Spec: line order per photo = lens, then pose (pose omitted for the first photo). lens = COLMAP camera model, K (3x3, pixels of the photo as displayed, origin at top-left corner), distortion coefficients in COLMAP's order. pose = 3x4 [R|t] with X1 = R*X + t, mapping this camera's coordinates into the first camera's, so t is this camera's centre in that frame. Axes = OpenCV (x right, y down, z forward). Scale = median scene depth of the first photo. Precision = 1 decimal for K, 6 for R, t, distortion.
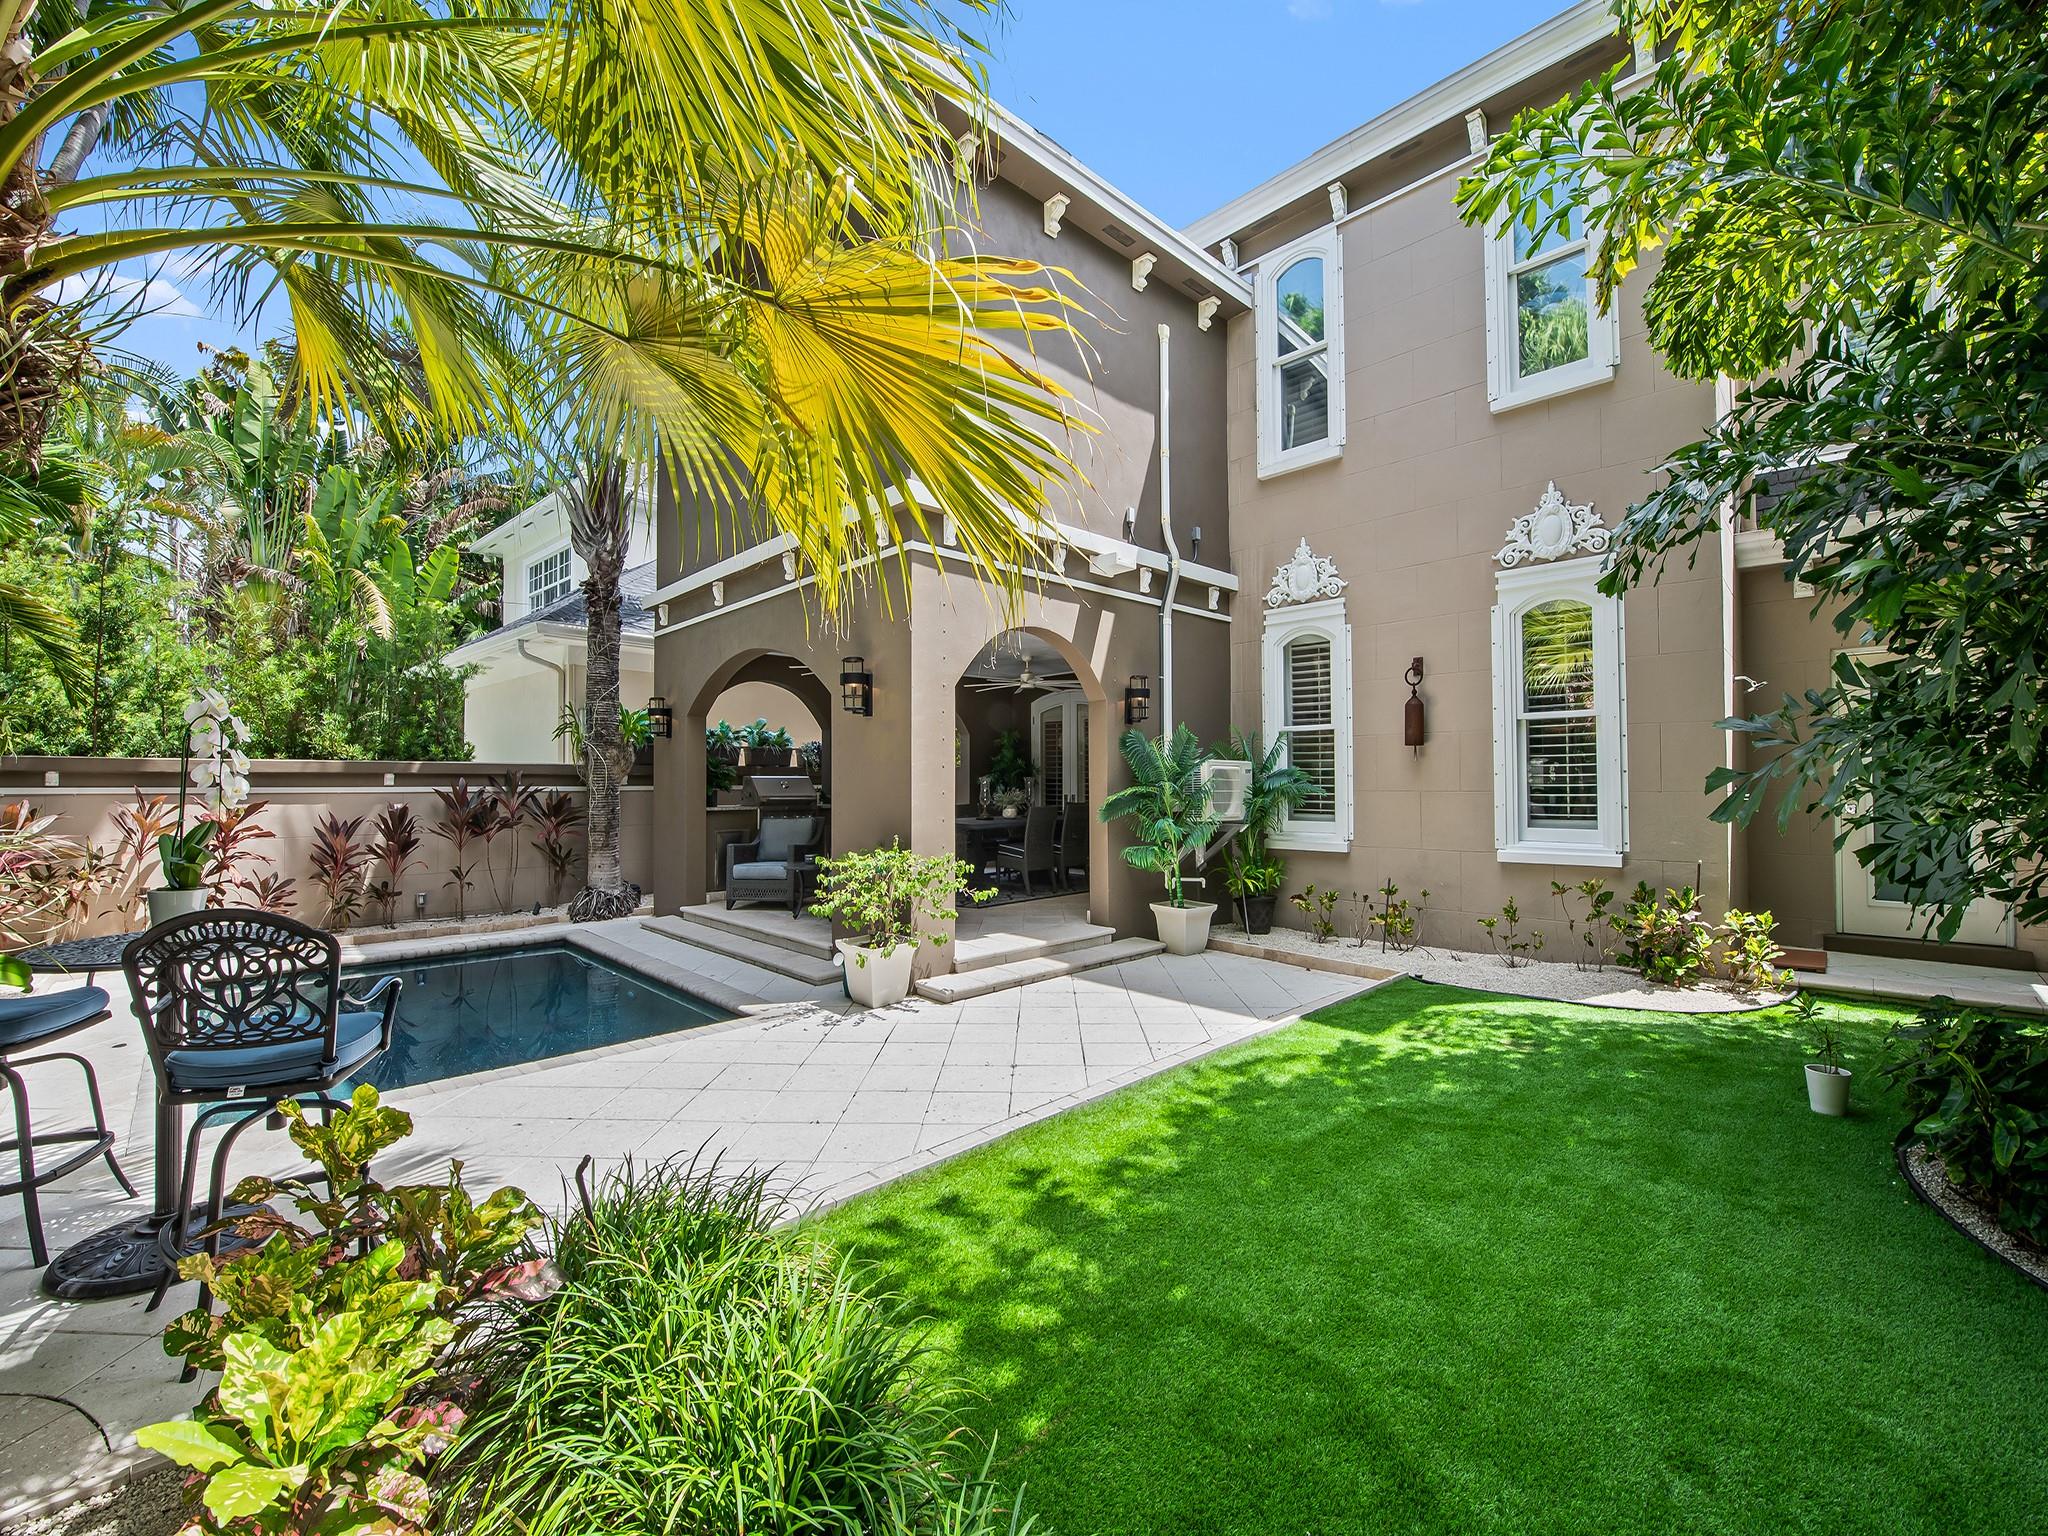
lens RADIAL K [[845.5, 0, 1015.9], [0, 845.5, 766.9], [0, 0, 1]] dist [-0.012929, -0.000765]
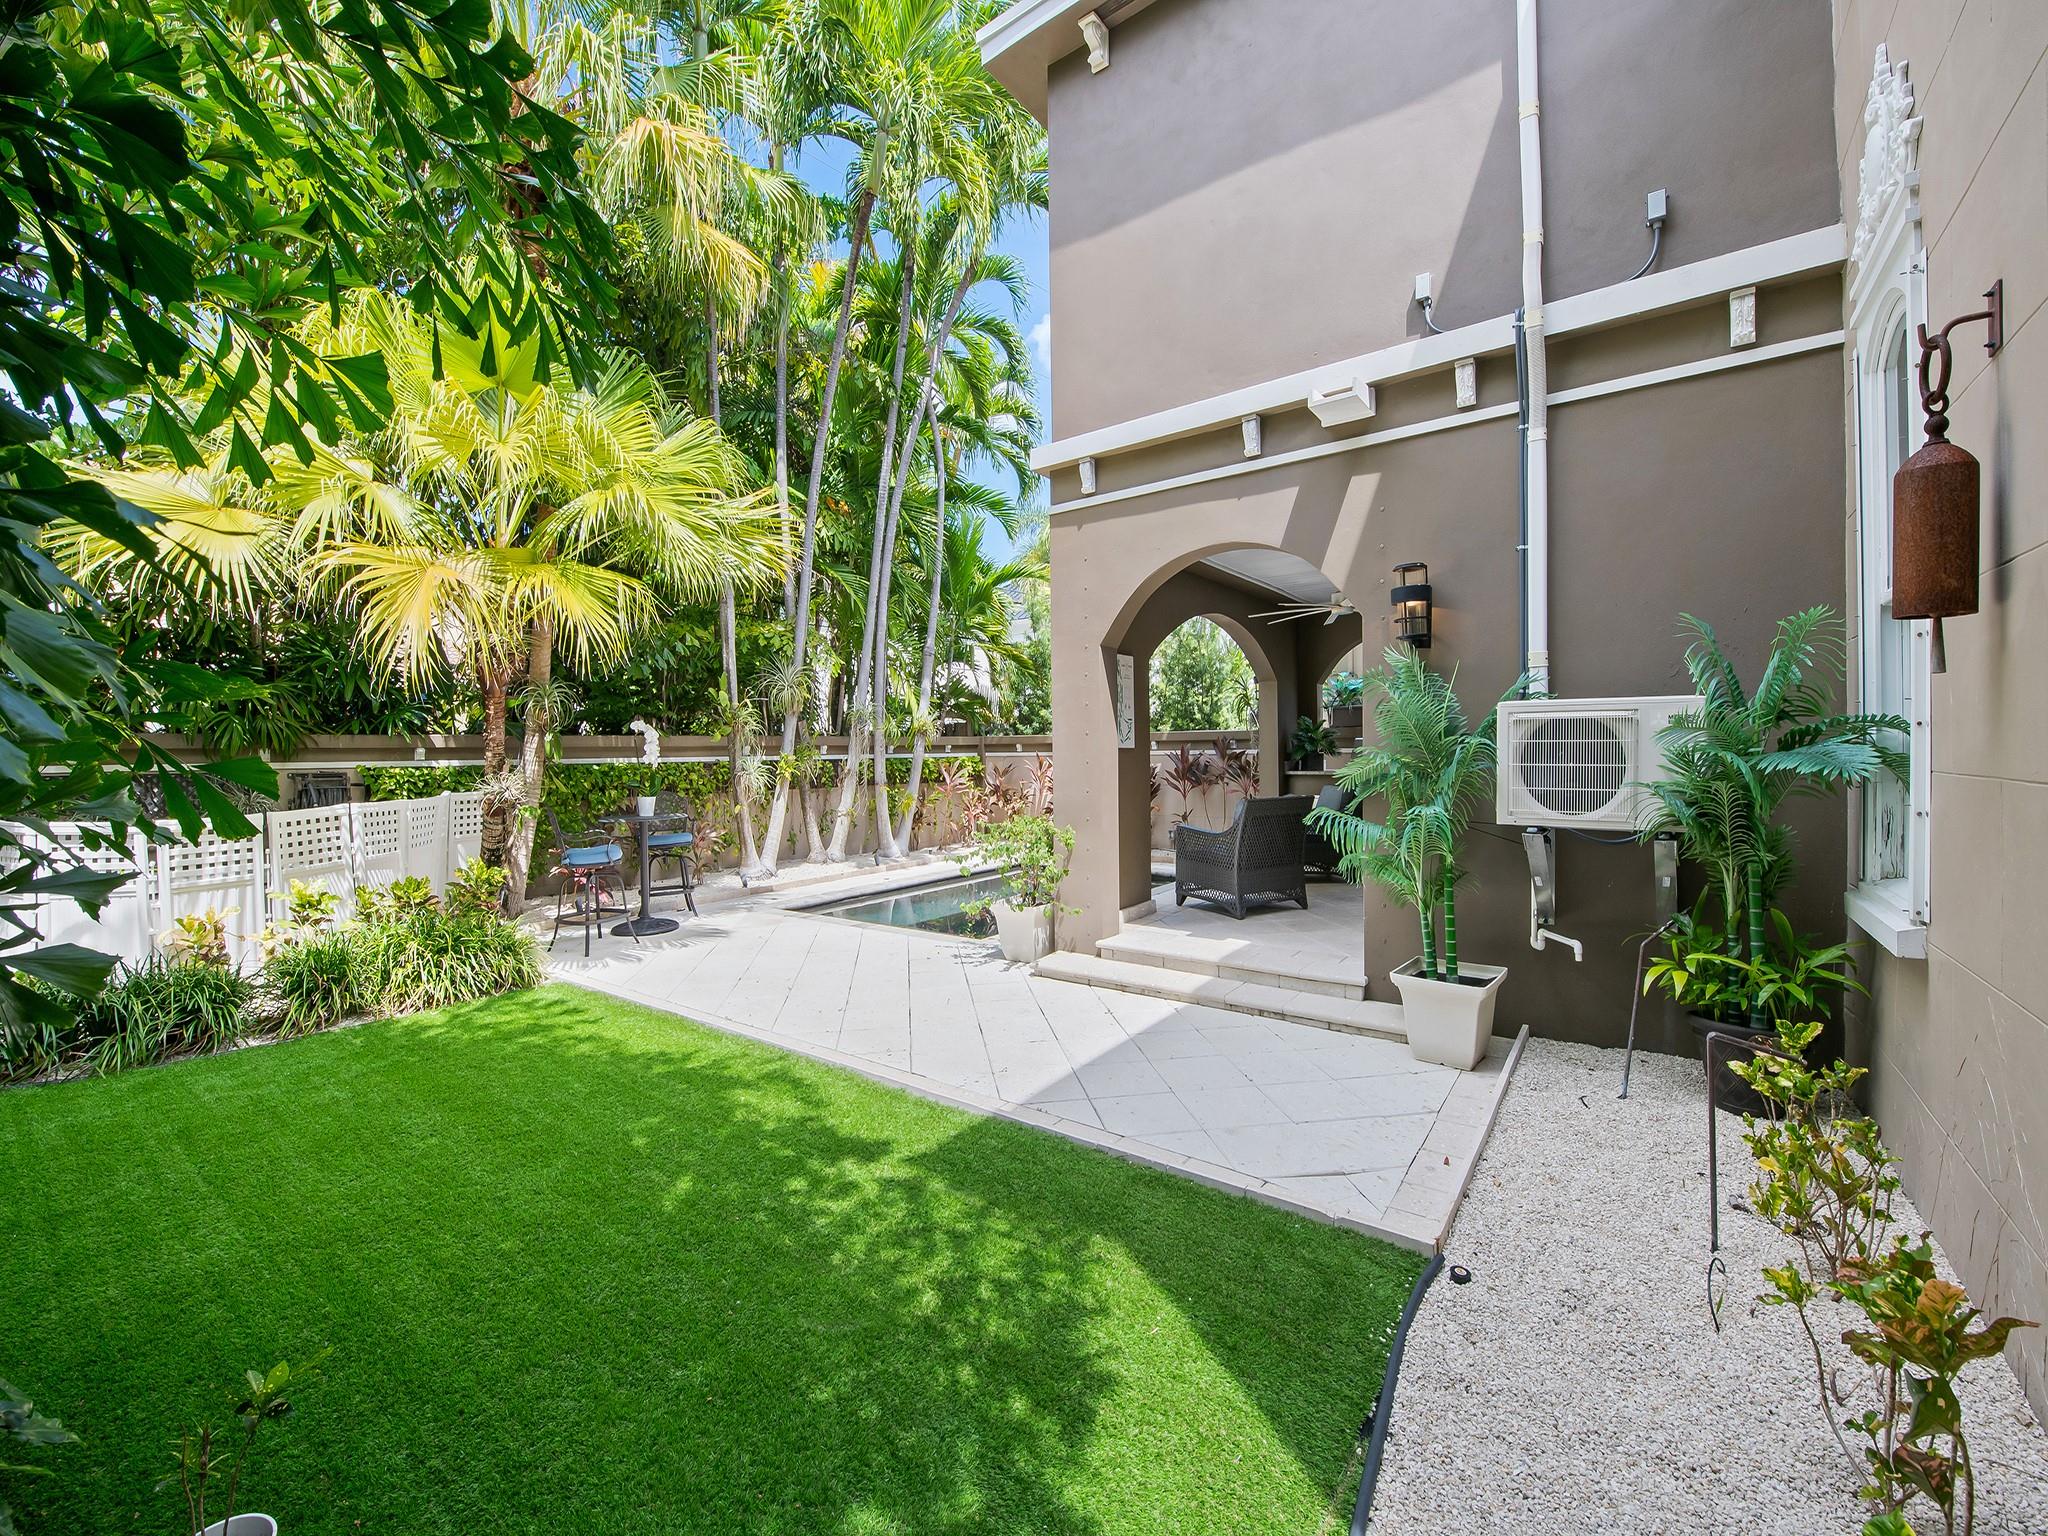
lens RADIAL K [[845.5, 0, 1006.5], [0, 845.5, 758.4], [0, 0, 1]] dist [-0.012929, -0.000765]
pose [[0.167522, 0.010277, -0.985815, 0.555185], [0.031354, 0.999384, 0.015747, 0.006632], [0.985370, -0.033548, 0.167096, 0.516639]]
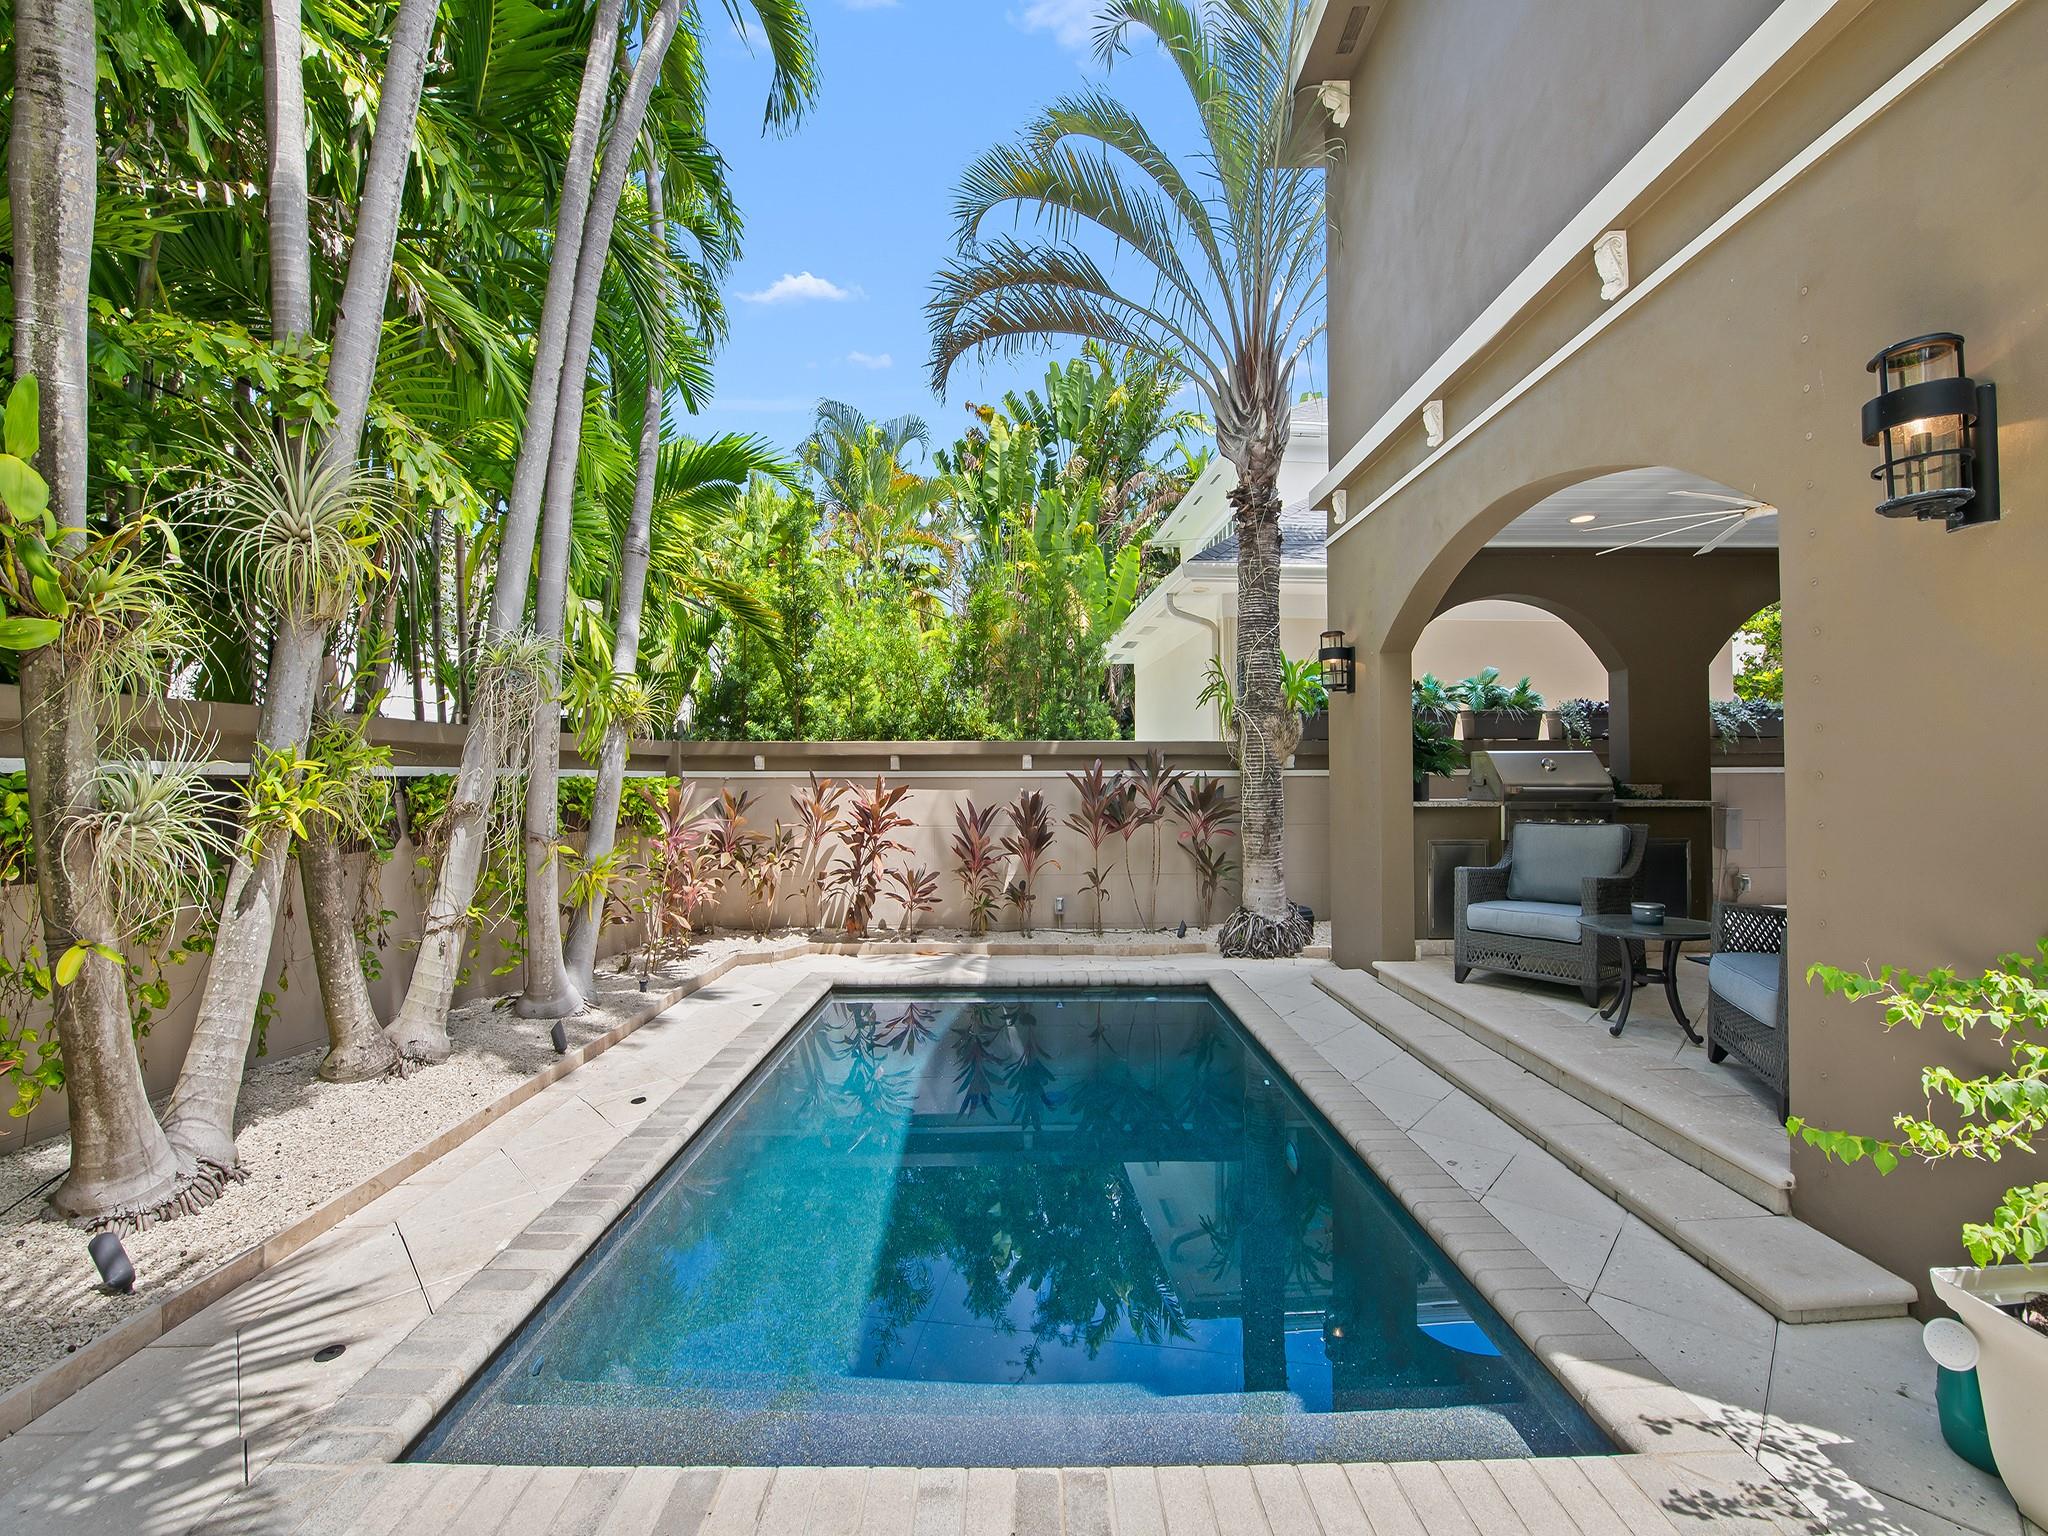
lens RADIAL K [[821.3, 0, 1035.3], [0, 821.3, 769.6], [0, 0, 1]] dist [-0.016326, -0.000487]
pose [[0.728575, -0.007863, -0.684920, -0.161184], [0.015172, 0.999874, 0.004659, 0.018125], [0.684798, -0.013786, 0.728603, 0.383720]]
